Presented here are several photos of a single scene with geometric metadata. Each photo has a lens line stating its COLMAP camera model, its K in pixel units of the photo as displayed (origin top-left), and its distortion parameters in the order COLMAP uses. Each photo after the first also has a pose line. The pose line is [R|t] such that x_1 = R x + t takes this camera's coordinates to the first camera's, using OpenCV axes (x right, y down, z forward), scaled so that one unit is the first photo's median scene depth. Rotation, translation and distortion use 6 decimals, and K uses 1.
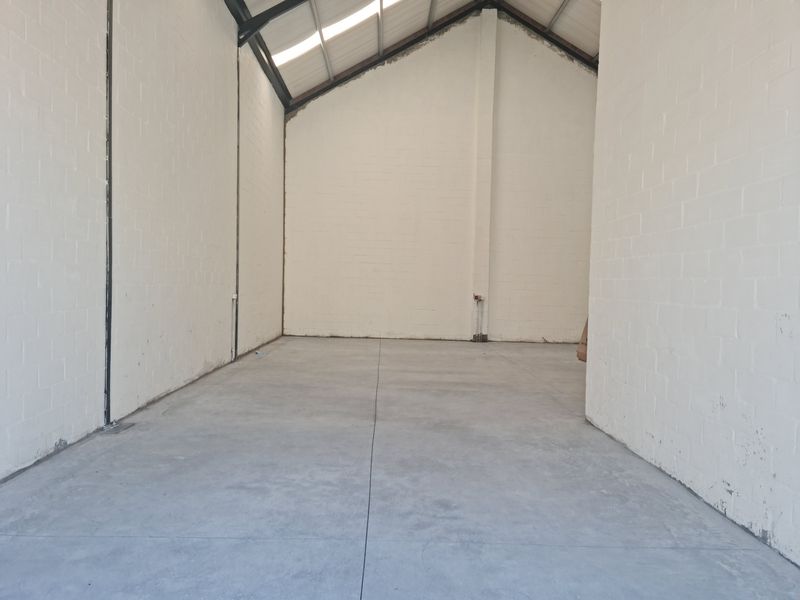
lens RADIAL K [[617.7, 0, 399.6], [0, 617.7, 309.6], [0, 0, 1]] dist [0.091127, -0.119054]
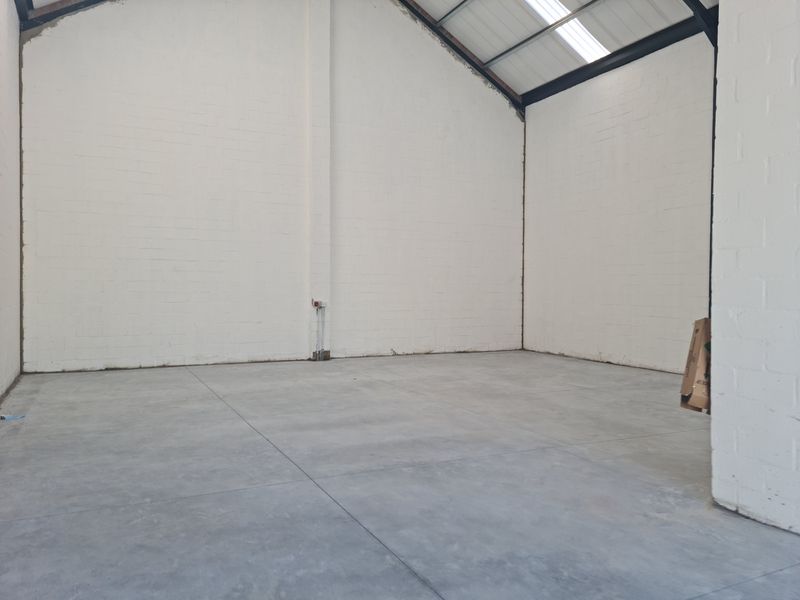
lens RADIAL K [[625.1, 0, 411.0], [0, 625.1, 299.0], [0, 0, 1]] dist [0.111336, -0.126762]
pose [[0.907944, -0.029859, 0.418027, -0.102868], [0.037359, 0.999254, -0.009768, -0.014407], [-0.417423, 0.024486, 0.908382, 0.239698]]
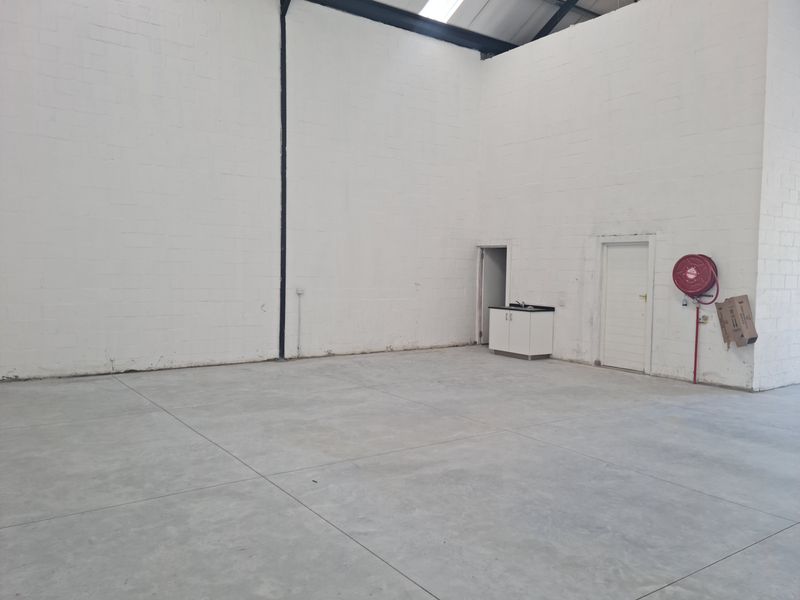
lens RADIAL K [[625.1, 0, 411.0], [0, 625.1, 299.0], [0, 0, 1]] dist [0.111336, -0.126762]
pose [[-0.568337, -0.075755, 0.819301, -0.159587], [0.001500, 0.995655, 0.093102, -0.068240], [-0.822794, 0.054142, -0.565754, 1.433442]]
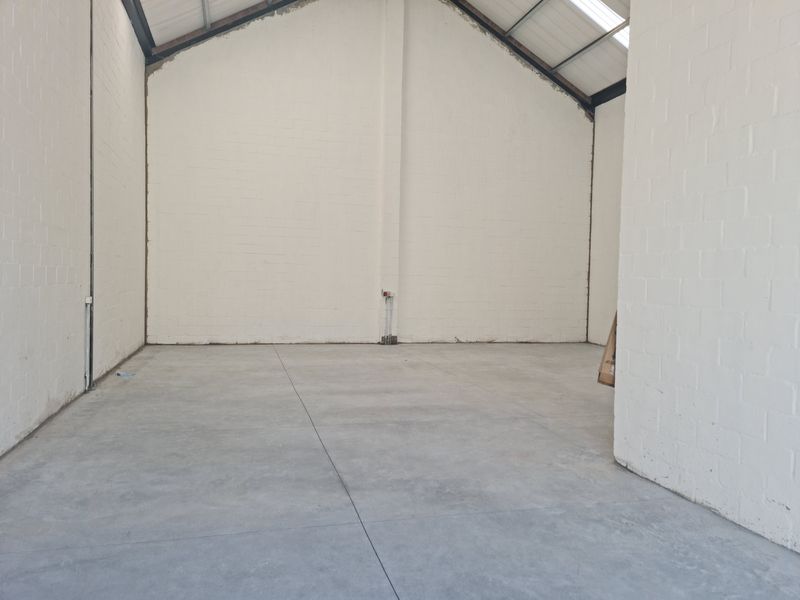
lens RADIAL K [[625.1, 0, 411.0], [0, 625.1, 299.0], [0, 0, 1]] dist [0.111336, -0.126762]
pose [[0.970866, -0.012714, 0.239284, -0.055360], [0.013490, 0.999908, -0.001606, -0.011038], [-0.239241, 0.004787, 0.970948, 0.134724]]
